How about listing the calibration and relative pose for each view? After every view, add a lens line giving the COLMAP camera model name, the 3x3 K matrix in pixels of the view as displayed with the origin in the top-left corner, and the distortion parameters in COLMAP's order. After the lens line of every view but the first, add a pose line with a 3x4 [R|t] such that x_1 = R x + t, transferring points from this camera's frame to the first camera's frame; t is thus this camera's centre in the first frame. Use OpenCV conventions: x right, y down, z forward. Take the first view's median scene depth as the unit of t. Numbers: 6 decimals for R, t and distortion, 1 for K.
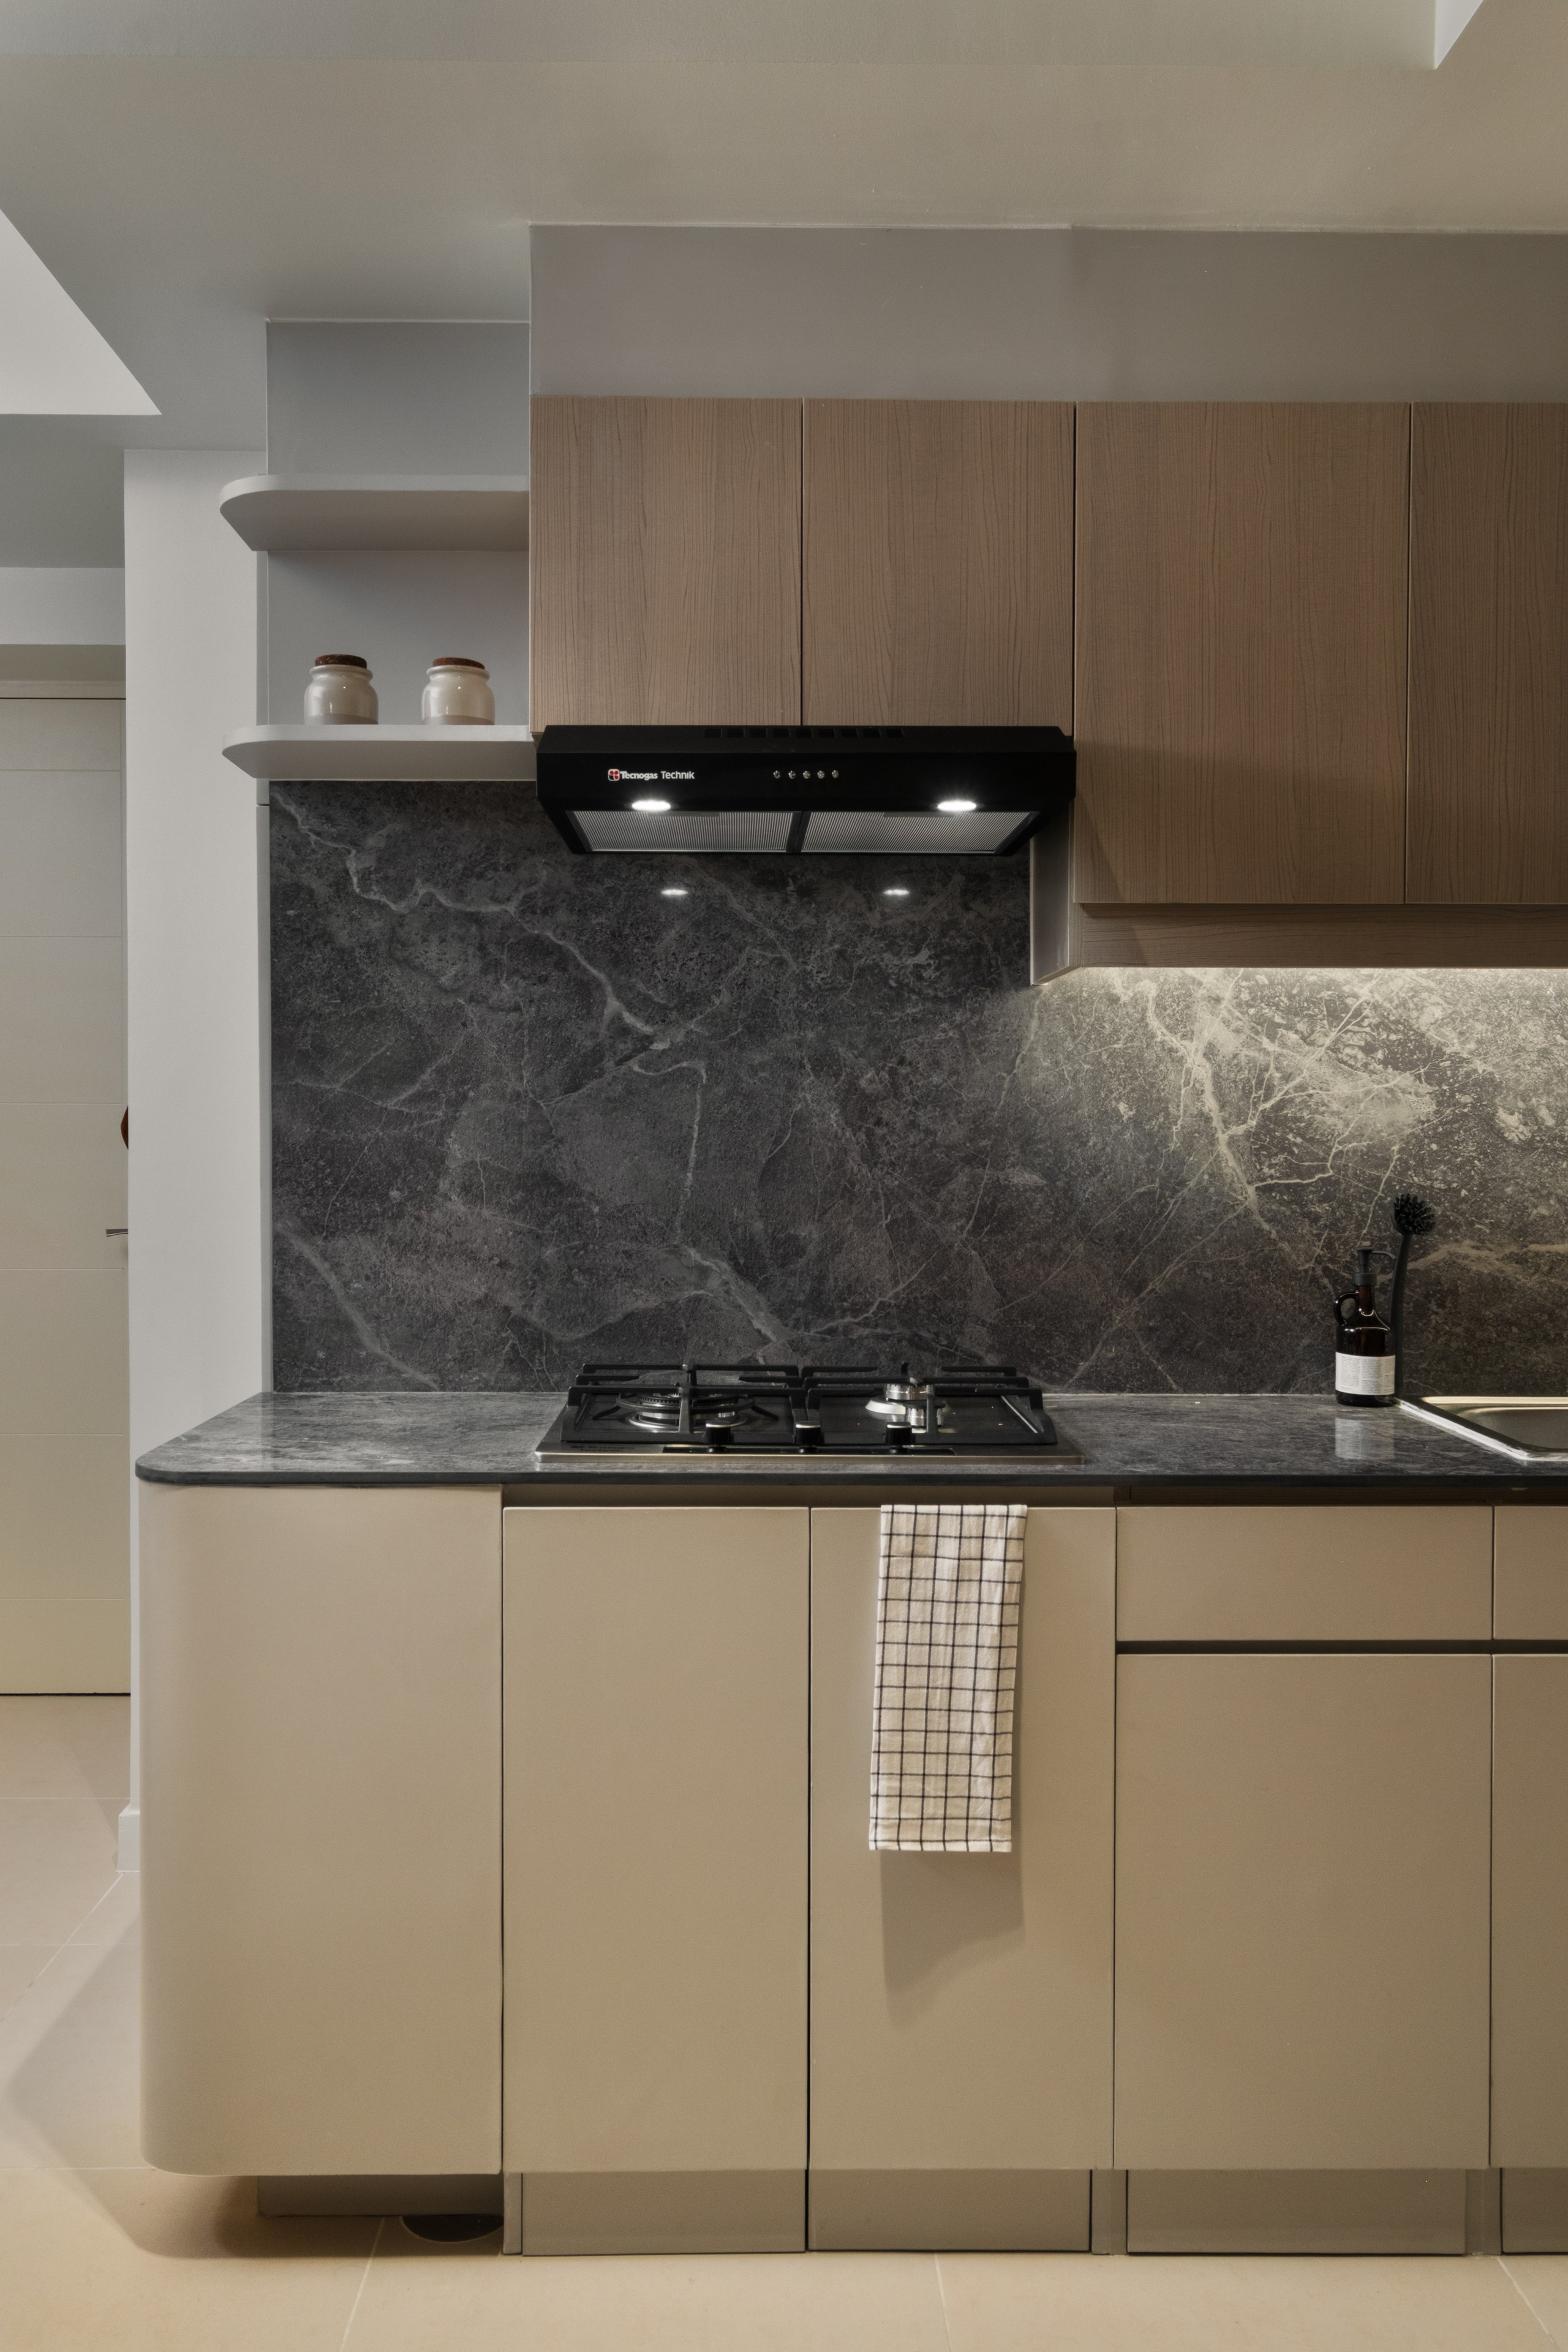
lens RADIAL K [[1809.8, 0, 764.4], [0, 1809.8, 1173.7], [0, 0, 1]] dist [-0.009449, 0.003910]
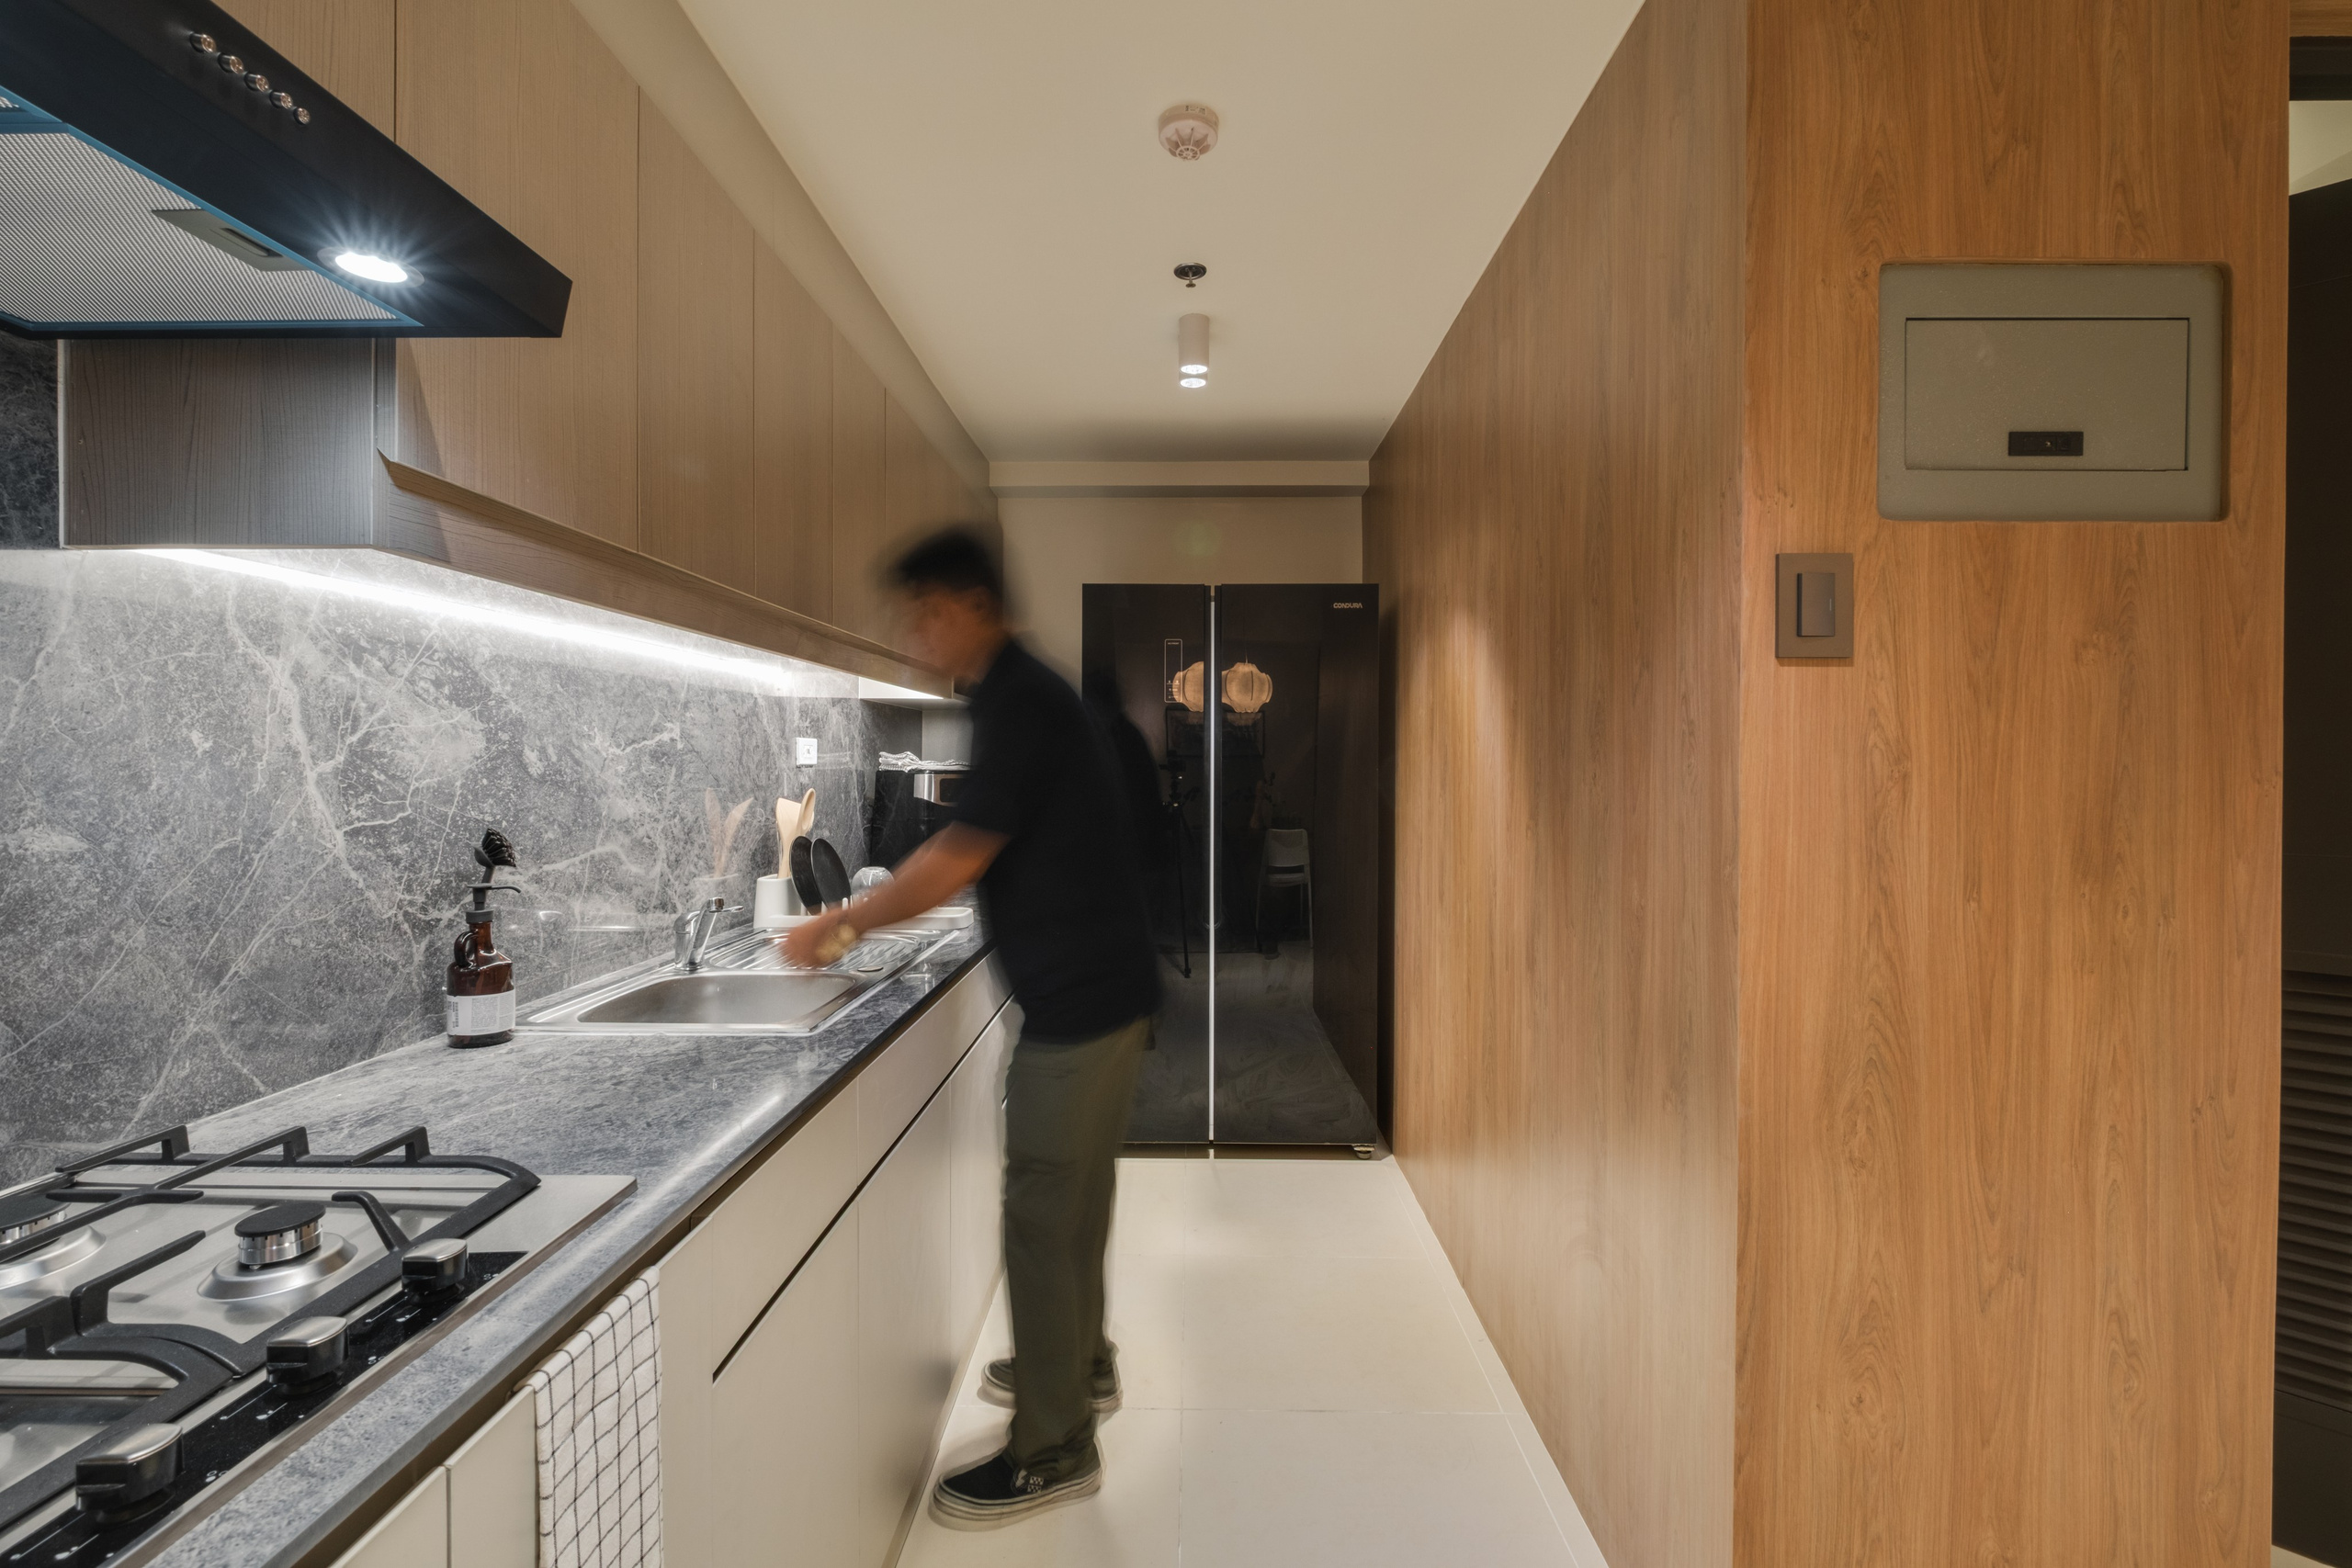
lens RADIAL K [[1025.5, 0, 1166.5], [0, 1025.5, 771.7], [0, 0, 1]] dist [0.006414, -0.004061]
pose [[0.037198, -0.010098, 0.999257, -0.211124], [0.028306, 0.999558, 0.009047, -0.014856], [-0.998907, 0.027948, 0.037468, 0.584628]]
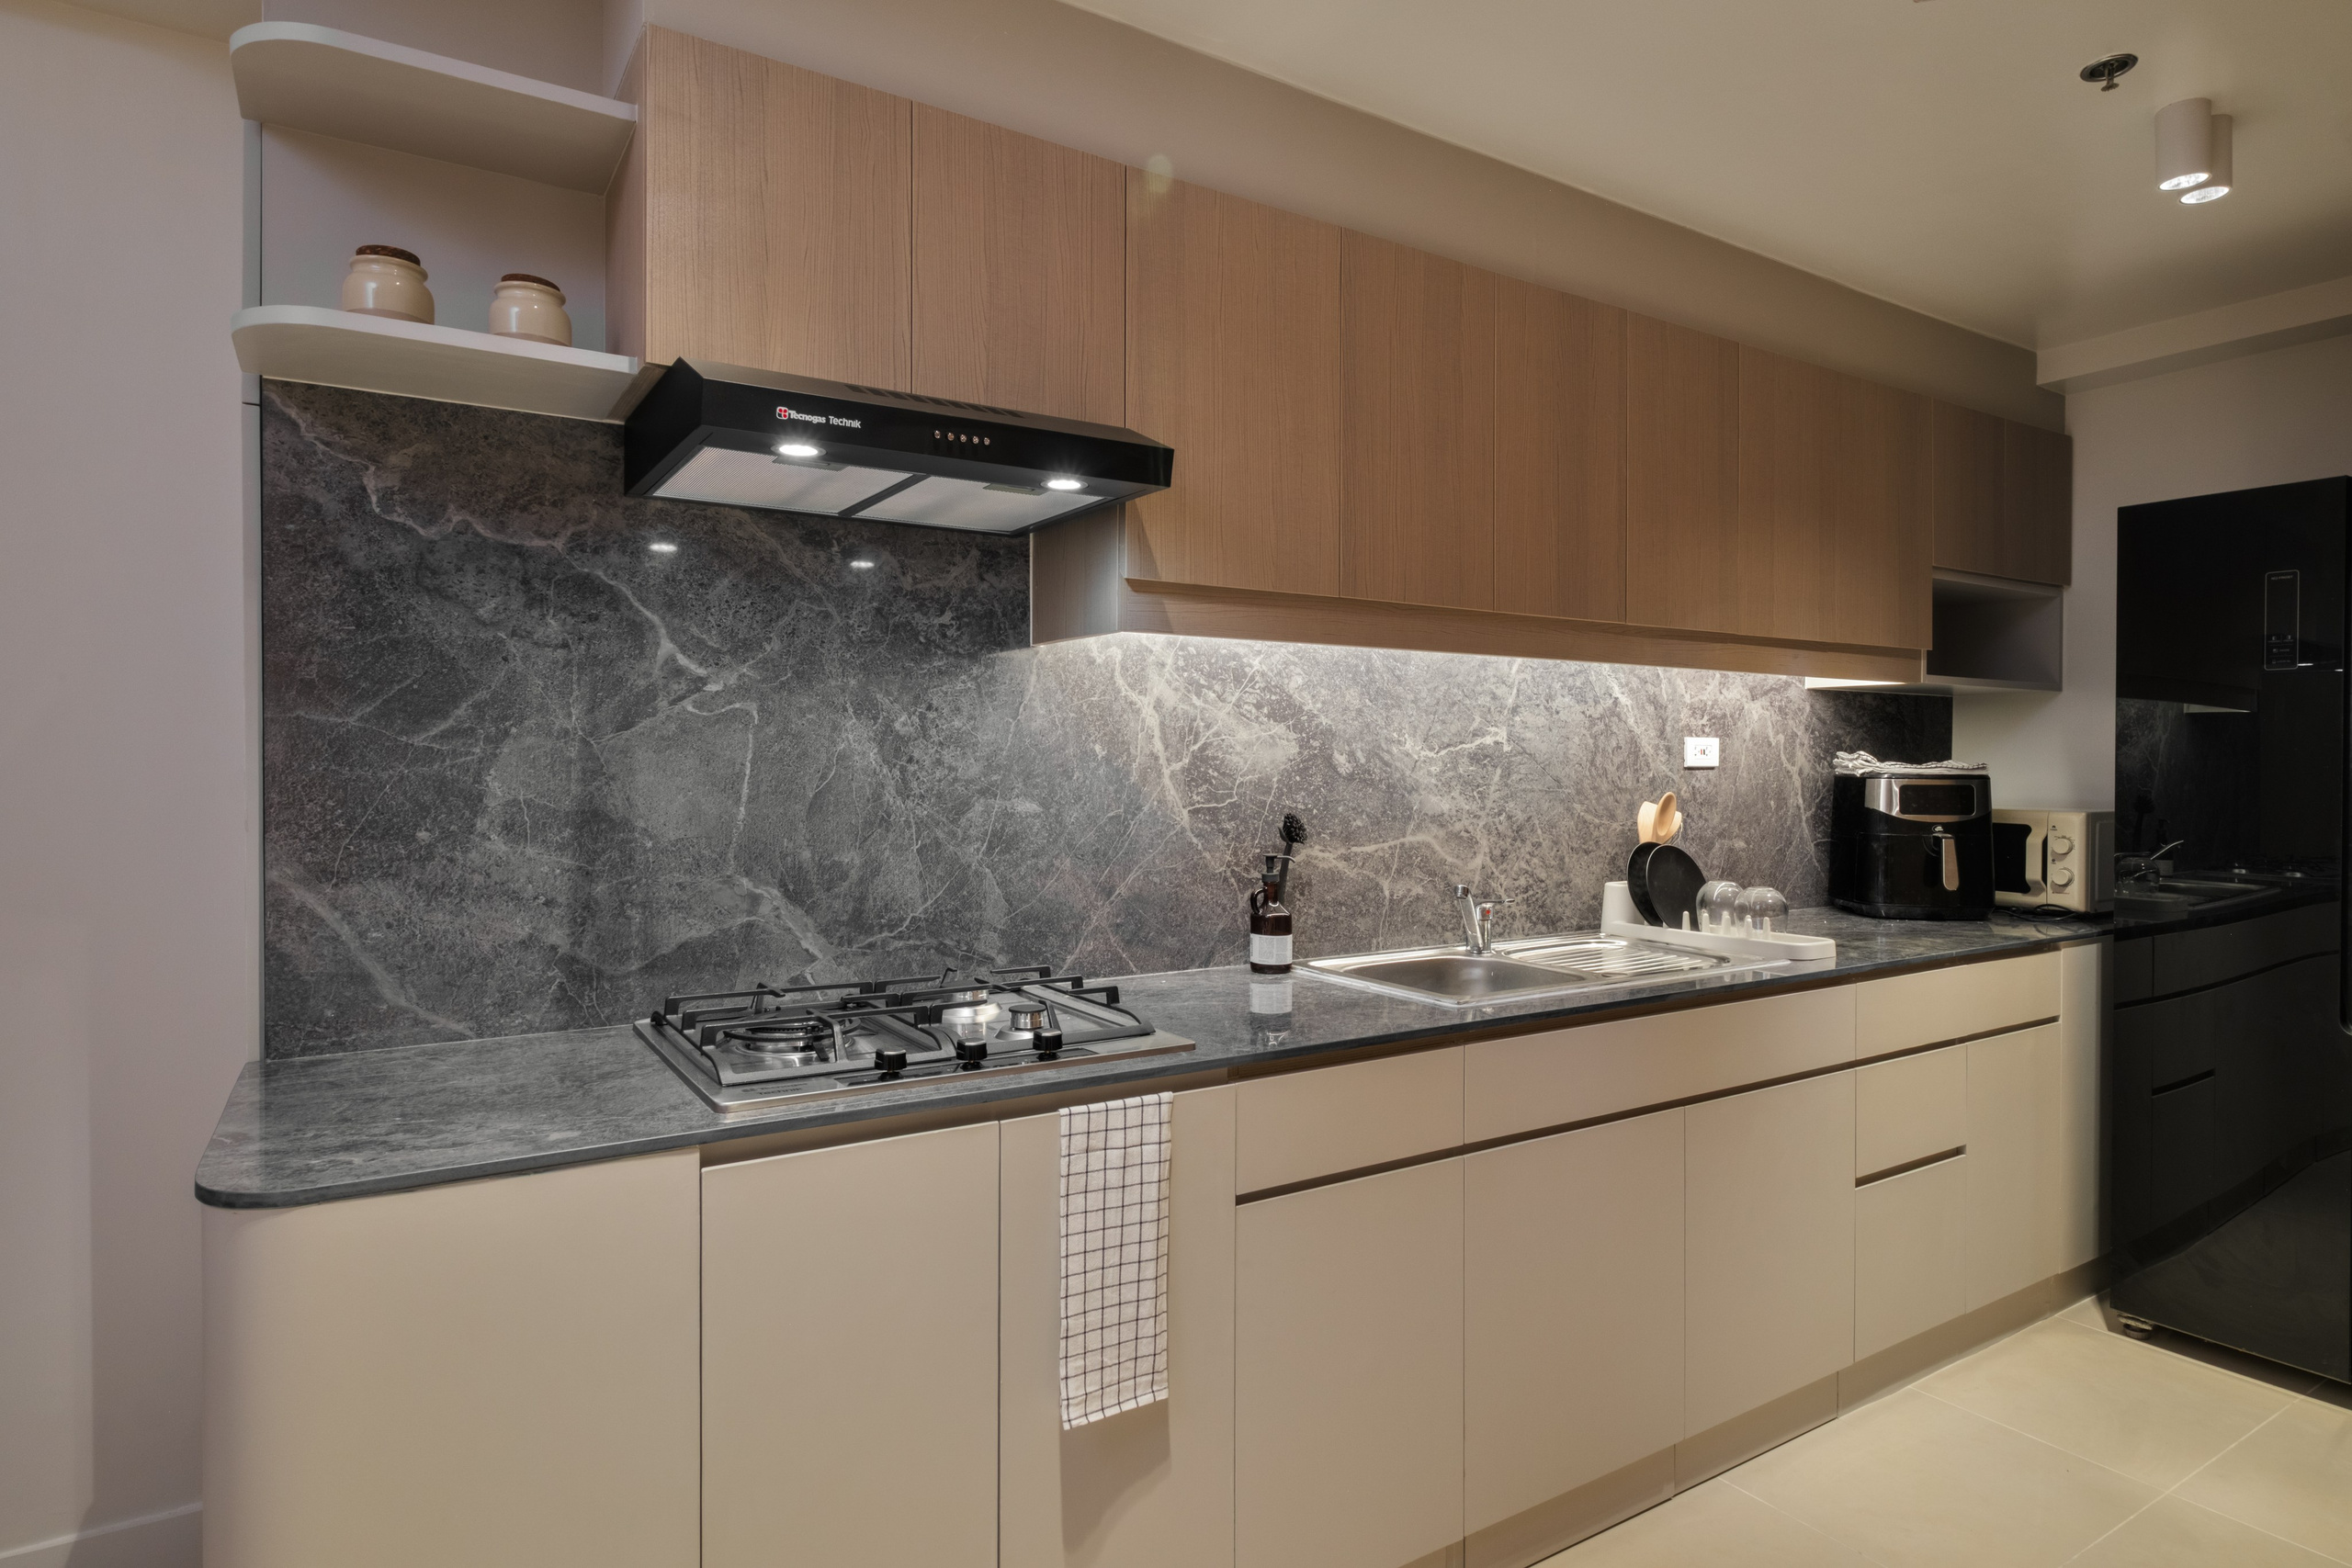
lens RADIAL K [[1251.3, 0, 1153.3], [0, 1251.3, 778.1], [0, 0, 1]] dist [-0.000963, -0.001060]
pose [[0.859844, -0.005965, 0.510522, -0.208452], [0.012928, 0.999865, -0.010092, -0.006979], [-0.510393, 0.015278, 0.859805, 0.241373]]
